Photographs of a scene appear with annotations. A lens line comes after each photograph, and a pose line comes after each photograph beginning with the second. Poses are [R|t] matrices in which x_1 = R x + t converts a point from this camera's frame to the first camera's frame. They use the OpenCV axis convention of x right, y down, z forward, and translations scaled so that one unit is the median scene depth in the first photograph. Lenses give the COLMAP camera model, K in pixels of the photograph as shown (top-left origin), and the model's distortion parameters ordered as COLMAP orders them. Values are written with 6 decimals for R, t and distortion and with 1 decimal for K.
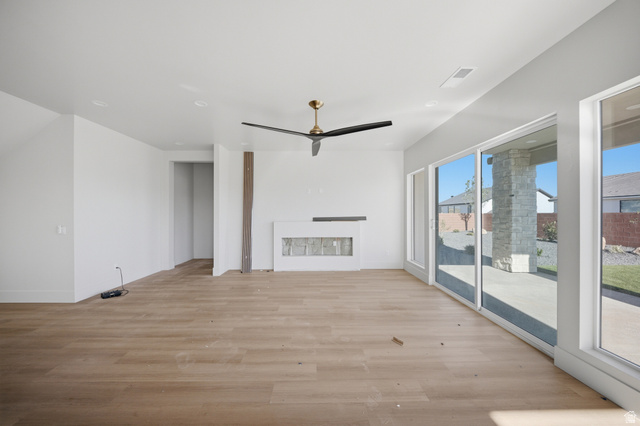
lens RADIAL K [[225.5, 0, 321.1], [0, 225.5, 211.3], [0, 0, 1]] dist [0.004216, -0.003160]
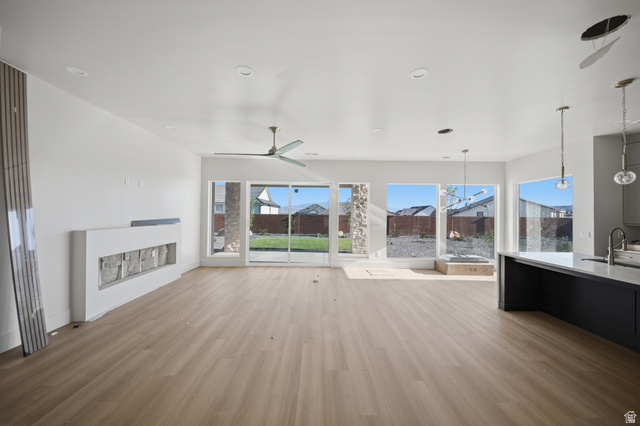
lens RADIAL K [[225.5, 0, 323.4], [0, 225.5, 214.7], [0, 0, 1]] dist [0.004216, -0.003160]
pose [[-0.001255, -0.001945, 0.999997, -0.718303], [-0.017143, 0.999851, 0.001923, -0.003133], [-0.999852, -0.017141, -0.001288, 0.420078]]
